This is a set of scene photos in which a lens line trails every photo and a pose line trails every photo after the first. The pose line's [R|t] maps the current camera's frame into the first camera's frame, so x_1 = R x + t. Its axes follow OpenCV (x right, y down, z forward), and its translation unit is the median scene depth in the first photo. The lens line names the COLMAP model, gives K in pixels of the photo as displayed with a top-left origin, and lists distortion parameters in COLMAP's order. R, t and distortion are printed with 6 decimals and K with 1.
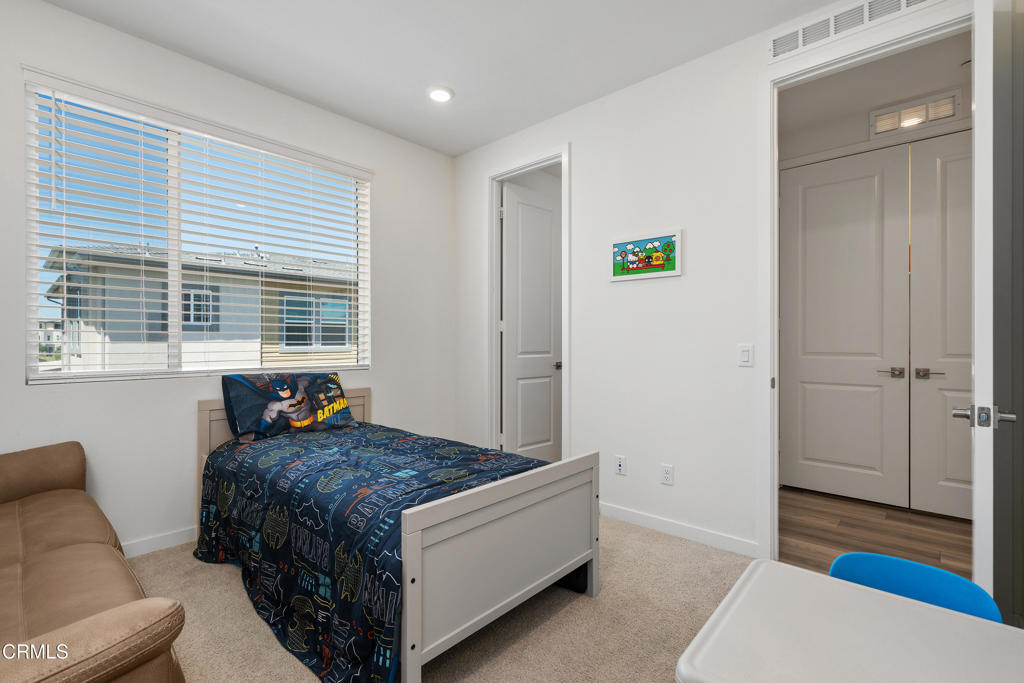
lens RADIAL K [[464.5, 0, 512.2], [0, 464.5, 340.5], [0, 0, 1]] dist [-0.001631, 0.000724]
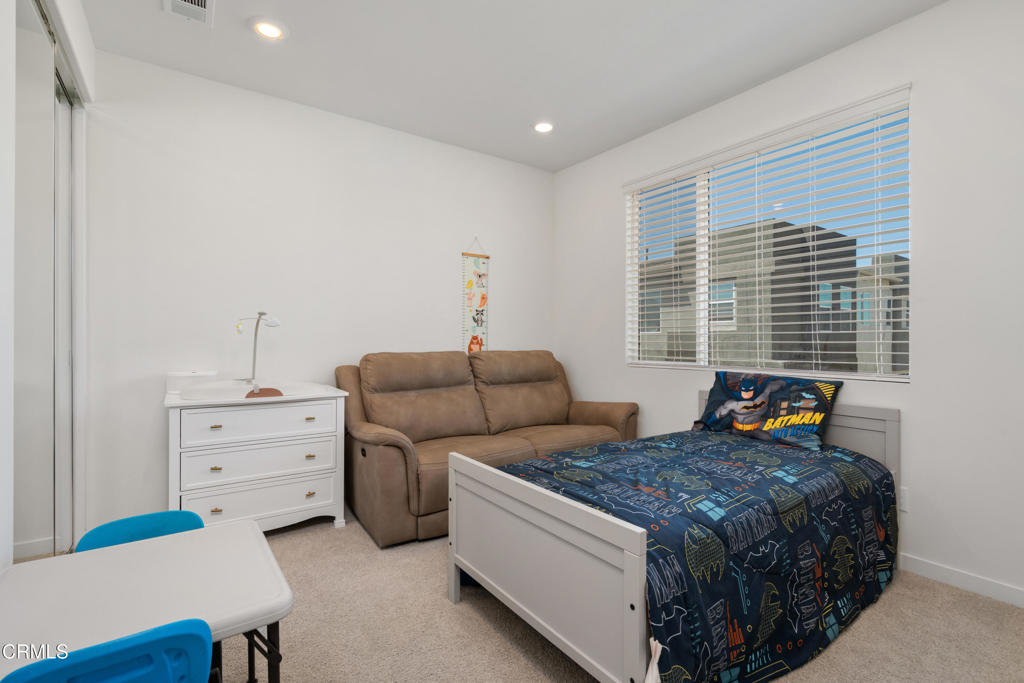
lens RADIAL K [[464.5, 0, 513.4], [0, 464.5, 343.3], [0, 0, 1]] dist [-0.001631, 0.000724]
pose [[-0.211917, -0.003774, -0.977280, 0.582907], [-0.003127, 0.999990, -0.003184, 0.011112], [0.977283, 0.002381, -0.211927, 0.742705]]
